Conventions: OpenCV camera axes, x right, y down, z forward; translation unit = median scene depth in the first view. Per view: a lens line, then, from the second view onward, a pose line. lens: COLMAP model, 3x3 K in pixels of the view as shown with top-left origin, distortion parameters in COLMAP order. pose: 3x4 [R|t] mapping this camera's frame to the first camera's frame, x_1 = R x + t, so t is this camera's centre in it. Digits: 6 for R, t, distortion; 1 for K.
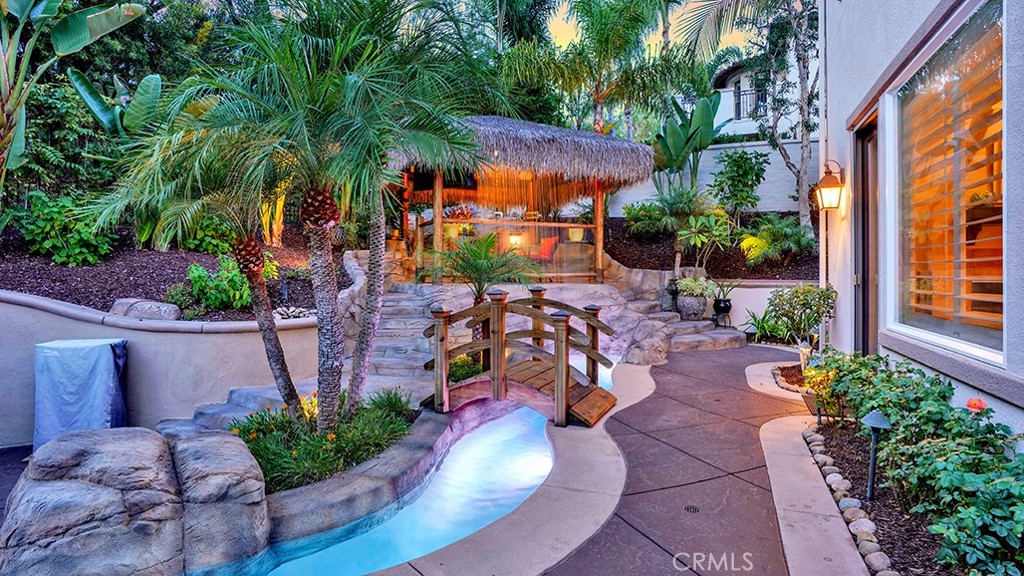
lens RADIAL K [[527.1, 0, 509.7], [0, 527.1, 282.0], [0, 0, 1]] dist [-0.001606, -0.000165]
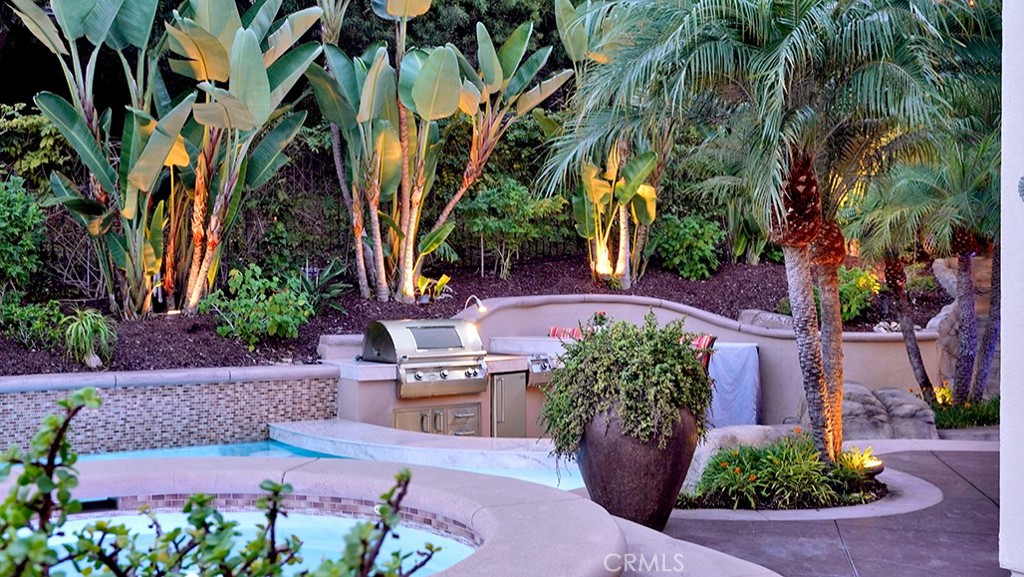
lens RADIAL K [[1176.0, 0, 508.8], [0, 1176.0, 290.4], [0, 0, 1]] dist [0.040540, 0.000000]
pose [[0.831636, 0.004320, -0.555304, 0.220179], [-0.012154, 0.999872, -0.010424, 0.021851], [0.555188, 0.015418, 0.831582, -1.288486]]
